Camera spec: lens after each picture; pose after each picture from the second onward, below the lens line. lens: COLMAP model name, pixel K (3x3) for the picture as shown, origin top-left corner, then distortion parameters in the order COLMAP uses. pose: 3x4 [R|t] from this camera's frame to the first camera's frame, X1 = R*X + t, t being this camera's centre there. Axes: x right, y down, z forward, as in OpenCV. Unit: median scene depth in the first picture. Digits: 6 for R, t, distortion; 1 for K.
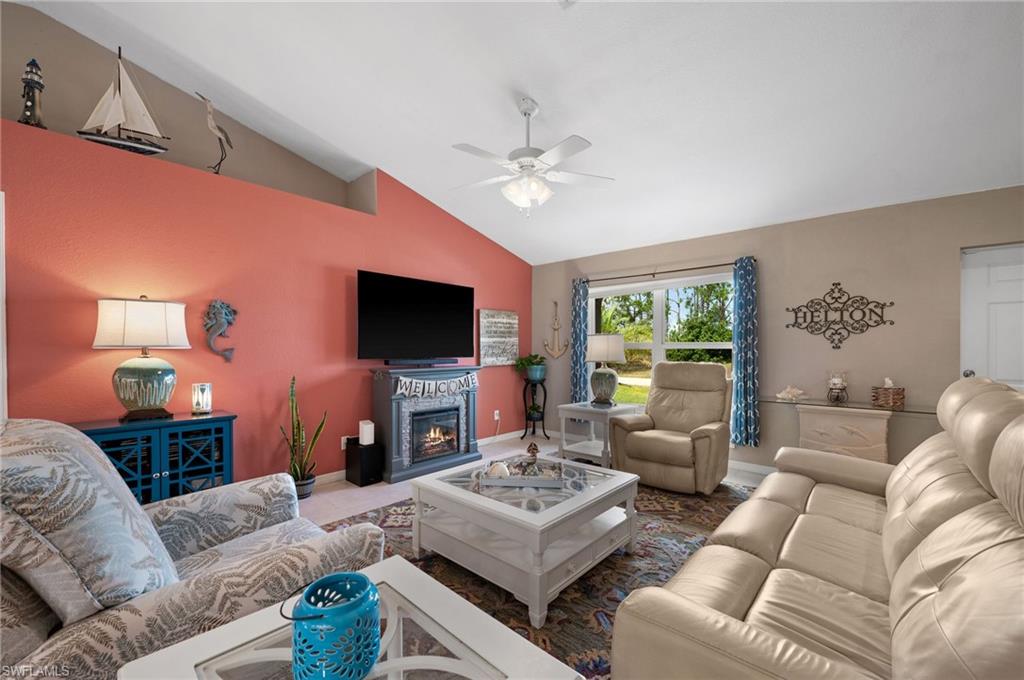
lens RADIAL K [[414.0, 0, 518.3], [0, 414.0, 354.7], [0, 0, 1]] dist [-0.004488, -0.001828]
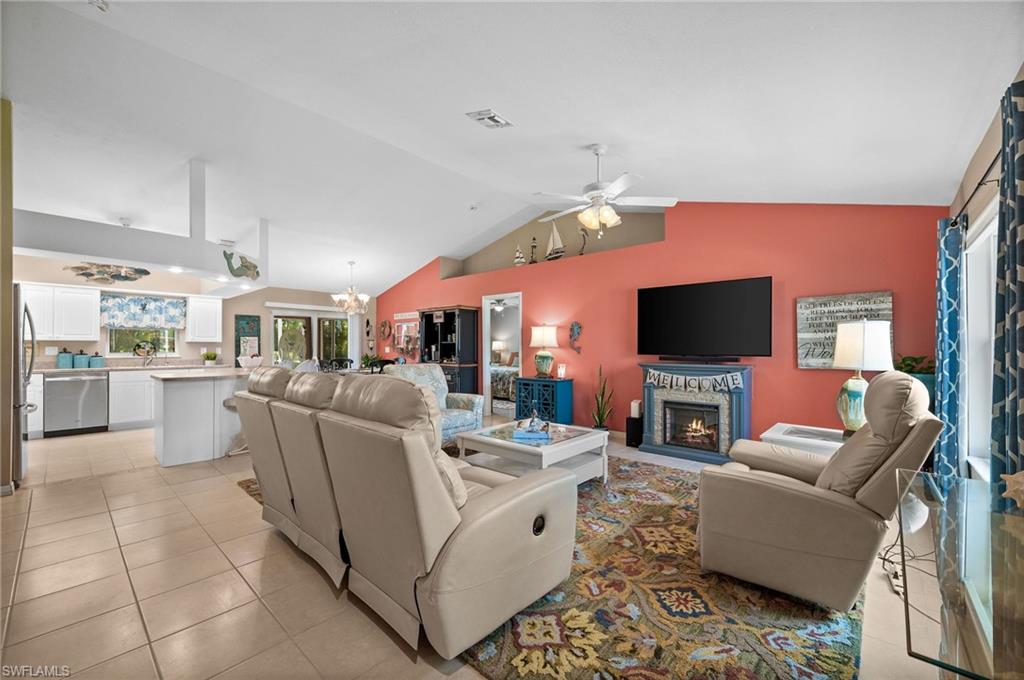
lens RADIAL K [[414.0, 0, 517.6], [0, 414.0, 349.0], [0, 0, 1]] dist [-0.004488, -0.001828]
pose [[-0.007591, 0.003164, -0.999966, 0.953466], [-0.014726, 0.999886, 0.003275, -0.006249], [0.999863, 0.014750, -0.007544, 0.598693]]
